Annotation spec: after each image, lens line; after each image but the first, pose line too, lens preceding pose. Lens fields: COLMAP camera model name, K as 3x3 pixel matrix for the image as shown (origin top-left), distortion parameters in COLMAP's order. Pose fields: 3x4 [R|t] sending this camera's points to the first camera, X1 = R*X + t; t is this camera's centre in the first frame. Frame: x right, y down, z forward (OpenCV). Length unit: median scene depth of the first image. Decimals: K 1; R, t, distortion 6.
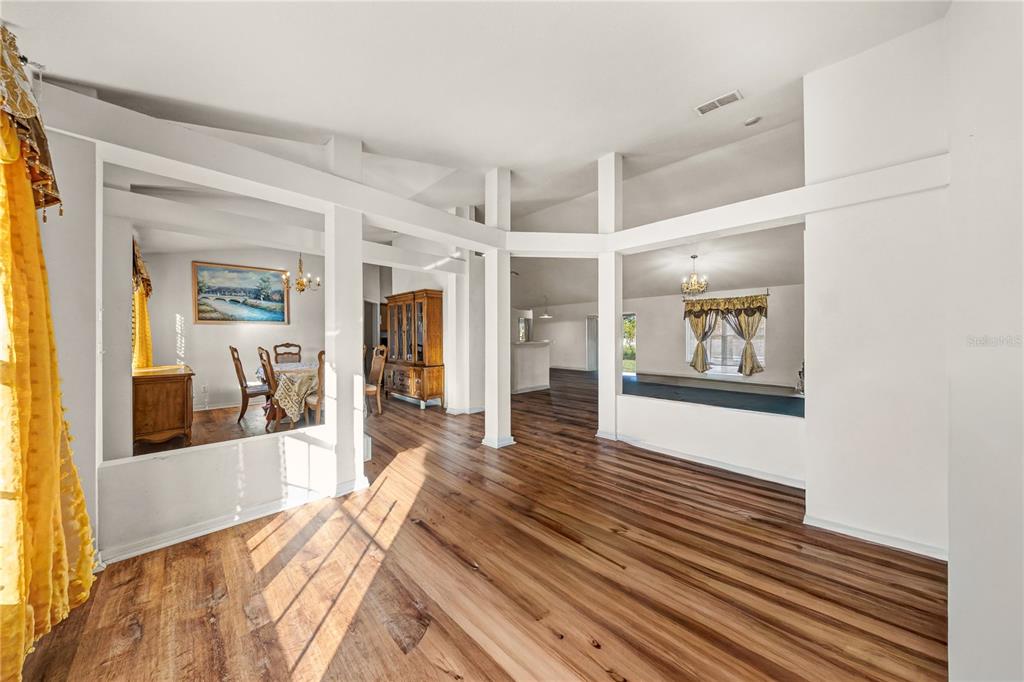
lens RADIAL K [[328.6, 0, 509.4], [0, 328.6, 336.2], [0, 0, 1]] dist [-0.002063, 0.000062]
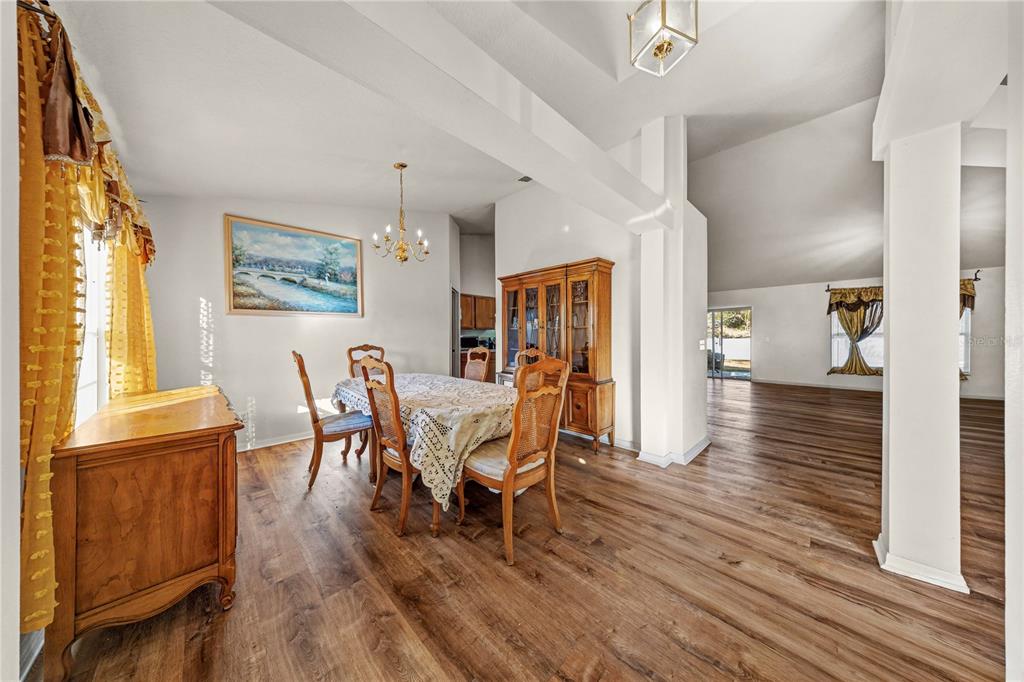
lens RADIAL K [[310.7, 0, 514.2], [0, 310.7, 337.4], [0, 0, 1]] dist [0.000346, -0.000014]
pose [[0.999992, -0.002018, -0.003531, -0.394926], [0.002035, 0.999986, 0.004869, 0.004180], [0.003521, -0.004876, 0.999982, 0.391353]]
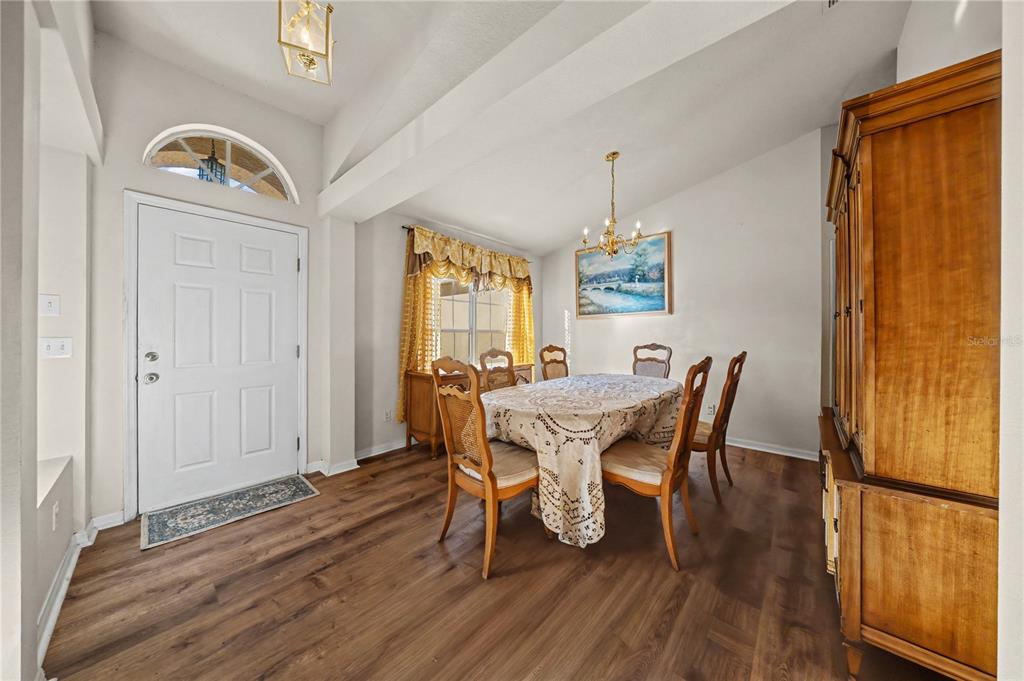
lens RADIAL K [[328.6, 0, 509.4], [0, 328.6, 335.7], [0, 0, 1]] dist [-0.002063, 0.000062]
pose [[0.052065, -0.000873, -0.998643, -0.058655], [0.002792, 0.999996, -0.000728, 0.006384], [0.998640, -0.002750, 0.052067, 0.731903]]
